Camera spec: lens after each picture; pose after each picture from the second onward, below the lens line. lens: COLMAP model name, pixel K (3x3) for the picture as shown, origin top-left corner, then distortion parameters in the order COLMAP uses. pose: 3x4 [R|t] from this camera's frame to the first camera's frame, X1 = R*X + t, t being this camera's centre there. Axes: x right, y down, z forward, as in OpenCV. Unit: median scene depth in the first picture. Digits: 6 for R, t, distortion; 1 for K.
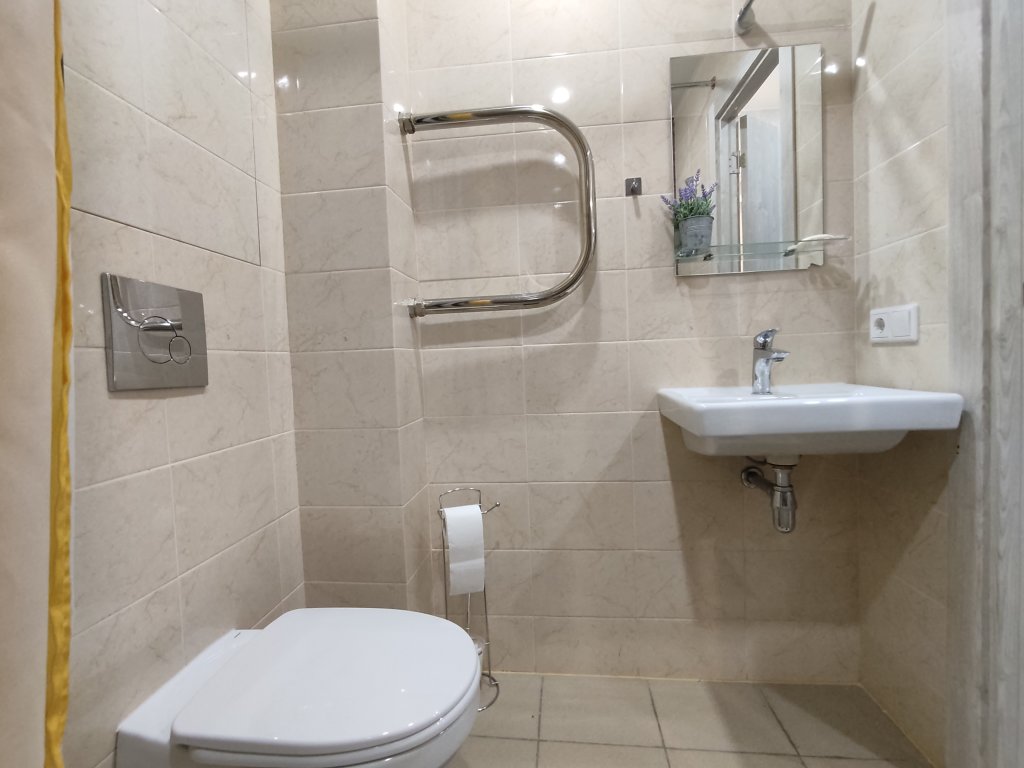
lens RADIAL K [[469.8, 0, 510.2], [0, 469.8, 380.2], [0, 0, 1]] dist [-0.002888, -0.004836]
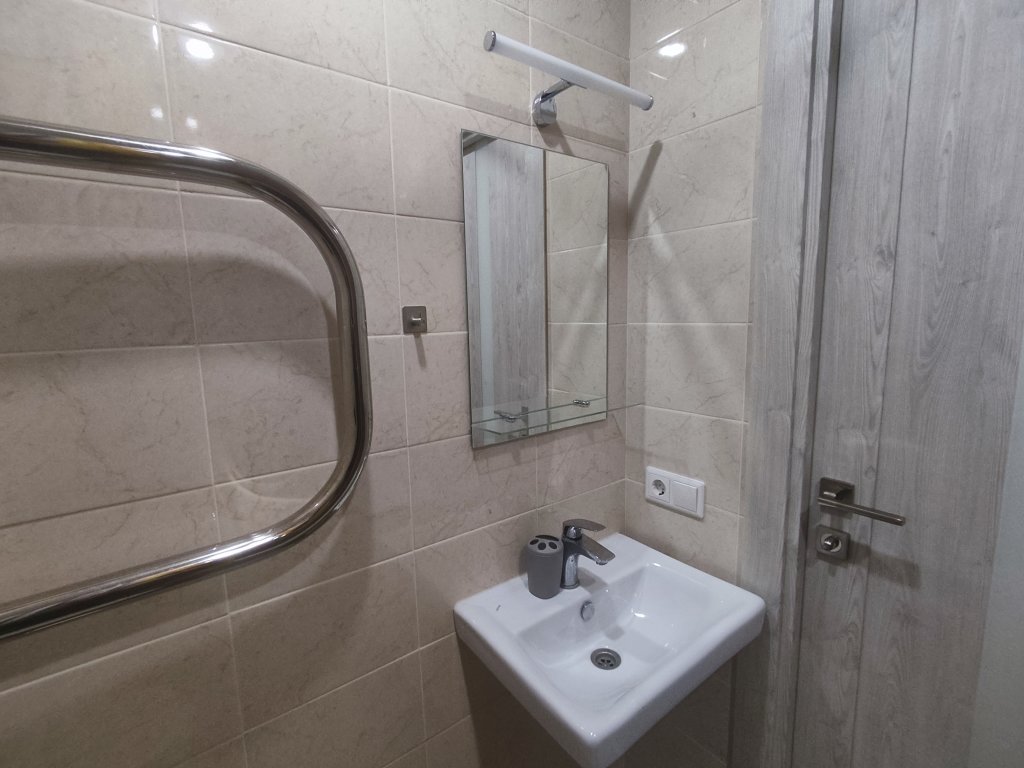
lens RADIAL K [[469.8, 0, 511.6], [0, 469.8, 381.1], [0, 0, 1]] dist [-0.002888, -0.004836]
pose [[0.732833, -0.073397, 0.676439, -0.079256], [0.022741, 0.996252, 0.083461, -0.386045], [-0.680029, -0.045779, 0.731755, 0.449781]]
